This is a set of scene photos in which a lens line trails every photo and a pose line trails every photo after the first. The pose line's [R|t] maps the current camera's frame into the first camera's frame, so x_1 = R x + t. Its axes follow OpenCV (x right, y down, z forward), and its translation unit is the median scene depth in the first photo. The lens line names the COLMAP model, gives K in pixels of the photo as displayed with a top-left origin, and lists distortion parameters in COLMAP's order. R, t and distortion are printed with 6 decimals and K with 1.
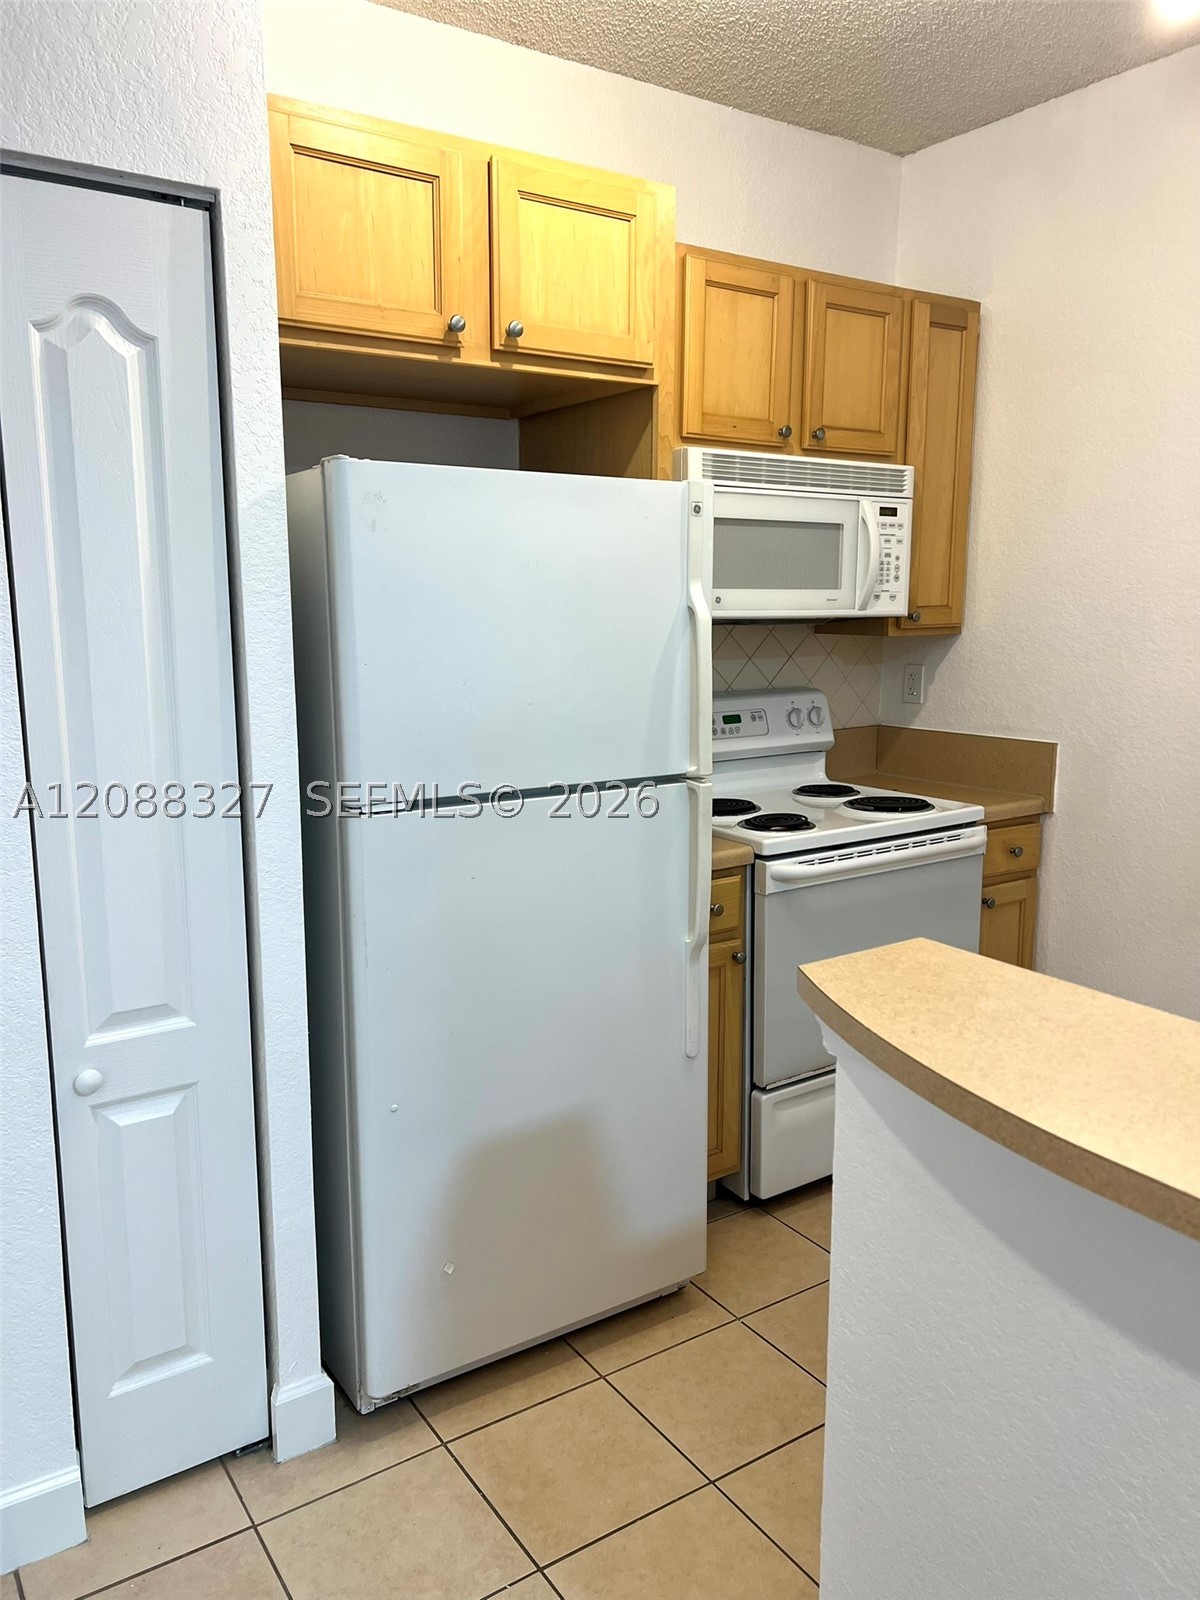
lens RADIAL K [[1211.1, 0, 600.5], [0, 1211.1, 803.9], [0, 0, 1]] dist [0.063763, -0.072294]
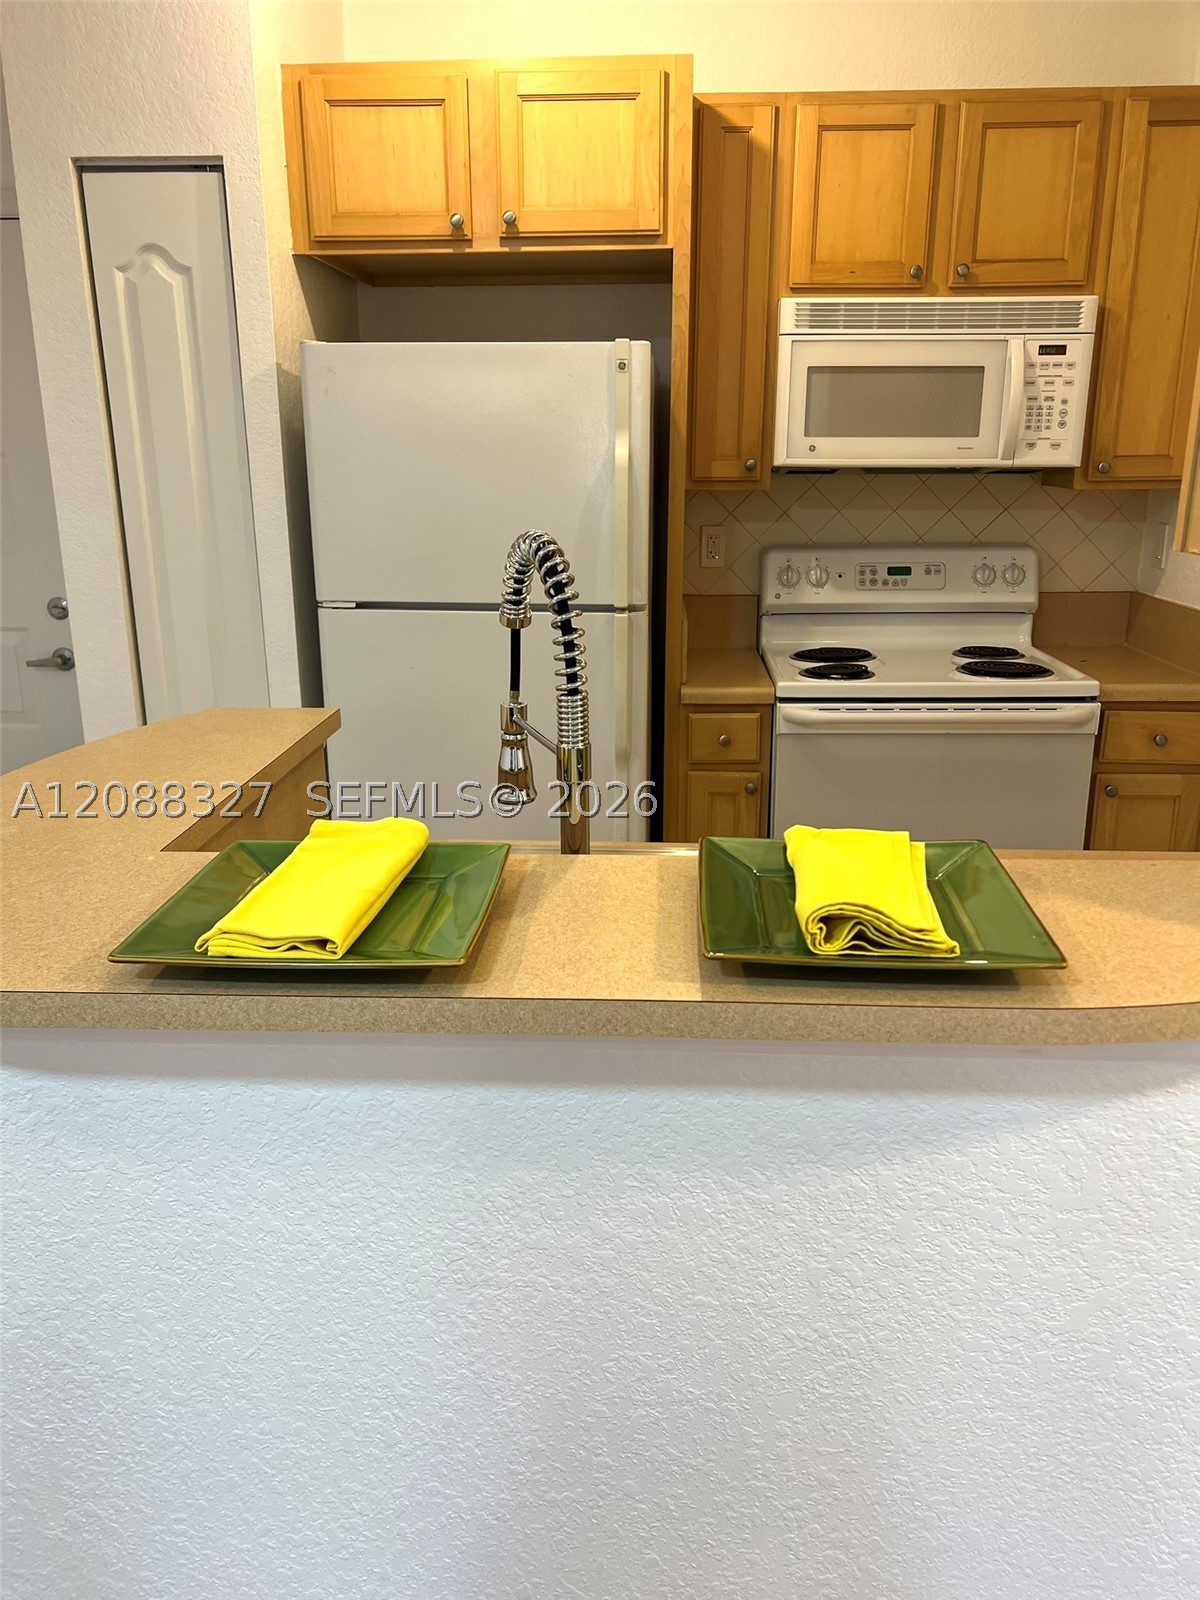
lens RADIAL K [[1218.0, 0, 603.8], [0, 1218.0, 775.7], [0, 0, 1]] dist [-0.000007, 0.037255]
pose [[0.795079, 0.156574, -0.585947, 0.569676], [-0.100234, 0.986740, 0.127663, -0.008358], [0.598166, -0.042770, 0.800230, 0.054496]]
